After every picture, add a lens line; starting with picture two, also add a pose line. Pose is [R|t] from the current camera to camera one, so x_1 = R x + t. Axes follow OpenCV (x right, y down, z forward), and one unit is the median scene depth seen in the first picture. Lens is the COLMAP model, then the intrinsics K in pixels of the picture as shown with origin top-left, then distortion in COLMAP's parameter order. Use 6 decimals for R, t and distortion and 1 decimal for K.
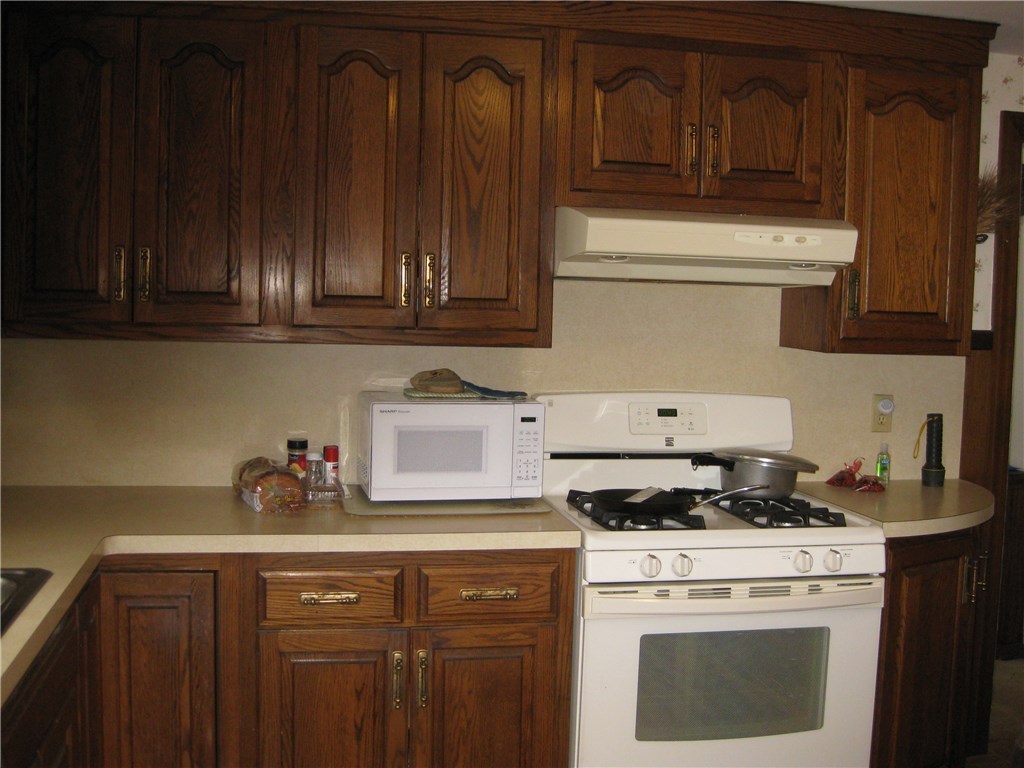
lens RADIAL K [[1139.6, 0, 513.6], [0, 1139.6, 365.1], [0, 0, 1]] dist [-0.198048, 0.169159]
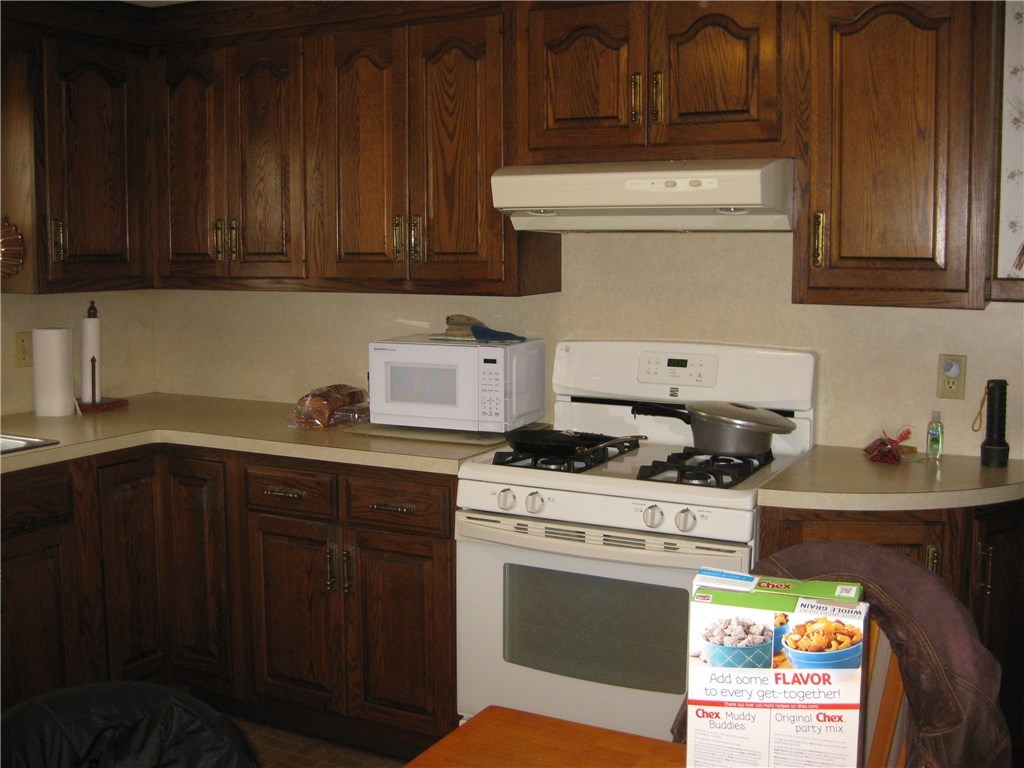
lens RADIAL K [[1139.6, 0, 513.6], [0, 1139.6, 365.1], [0, 0, 1]] dist [-0.198048, 0.169159]
pose [[0.776980, 0.039665, -0.628275, 0.727098], [-0.017044, 0.998973, 0.041991, 0.004757], [0.629295, -0.021918, 0.776857, 0.153125]]
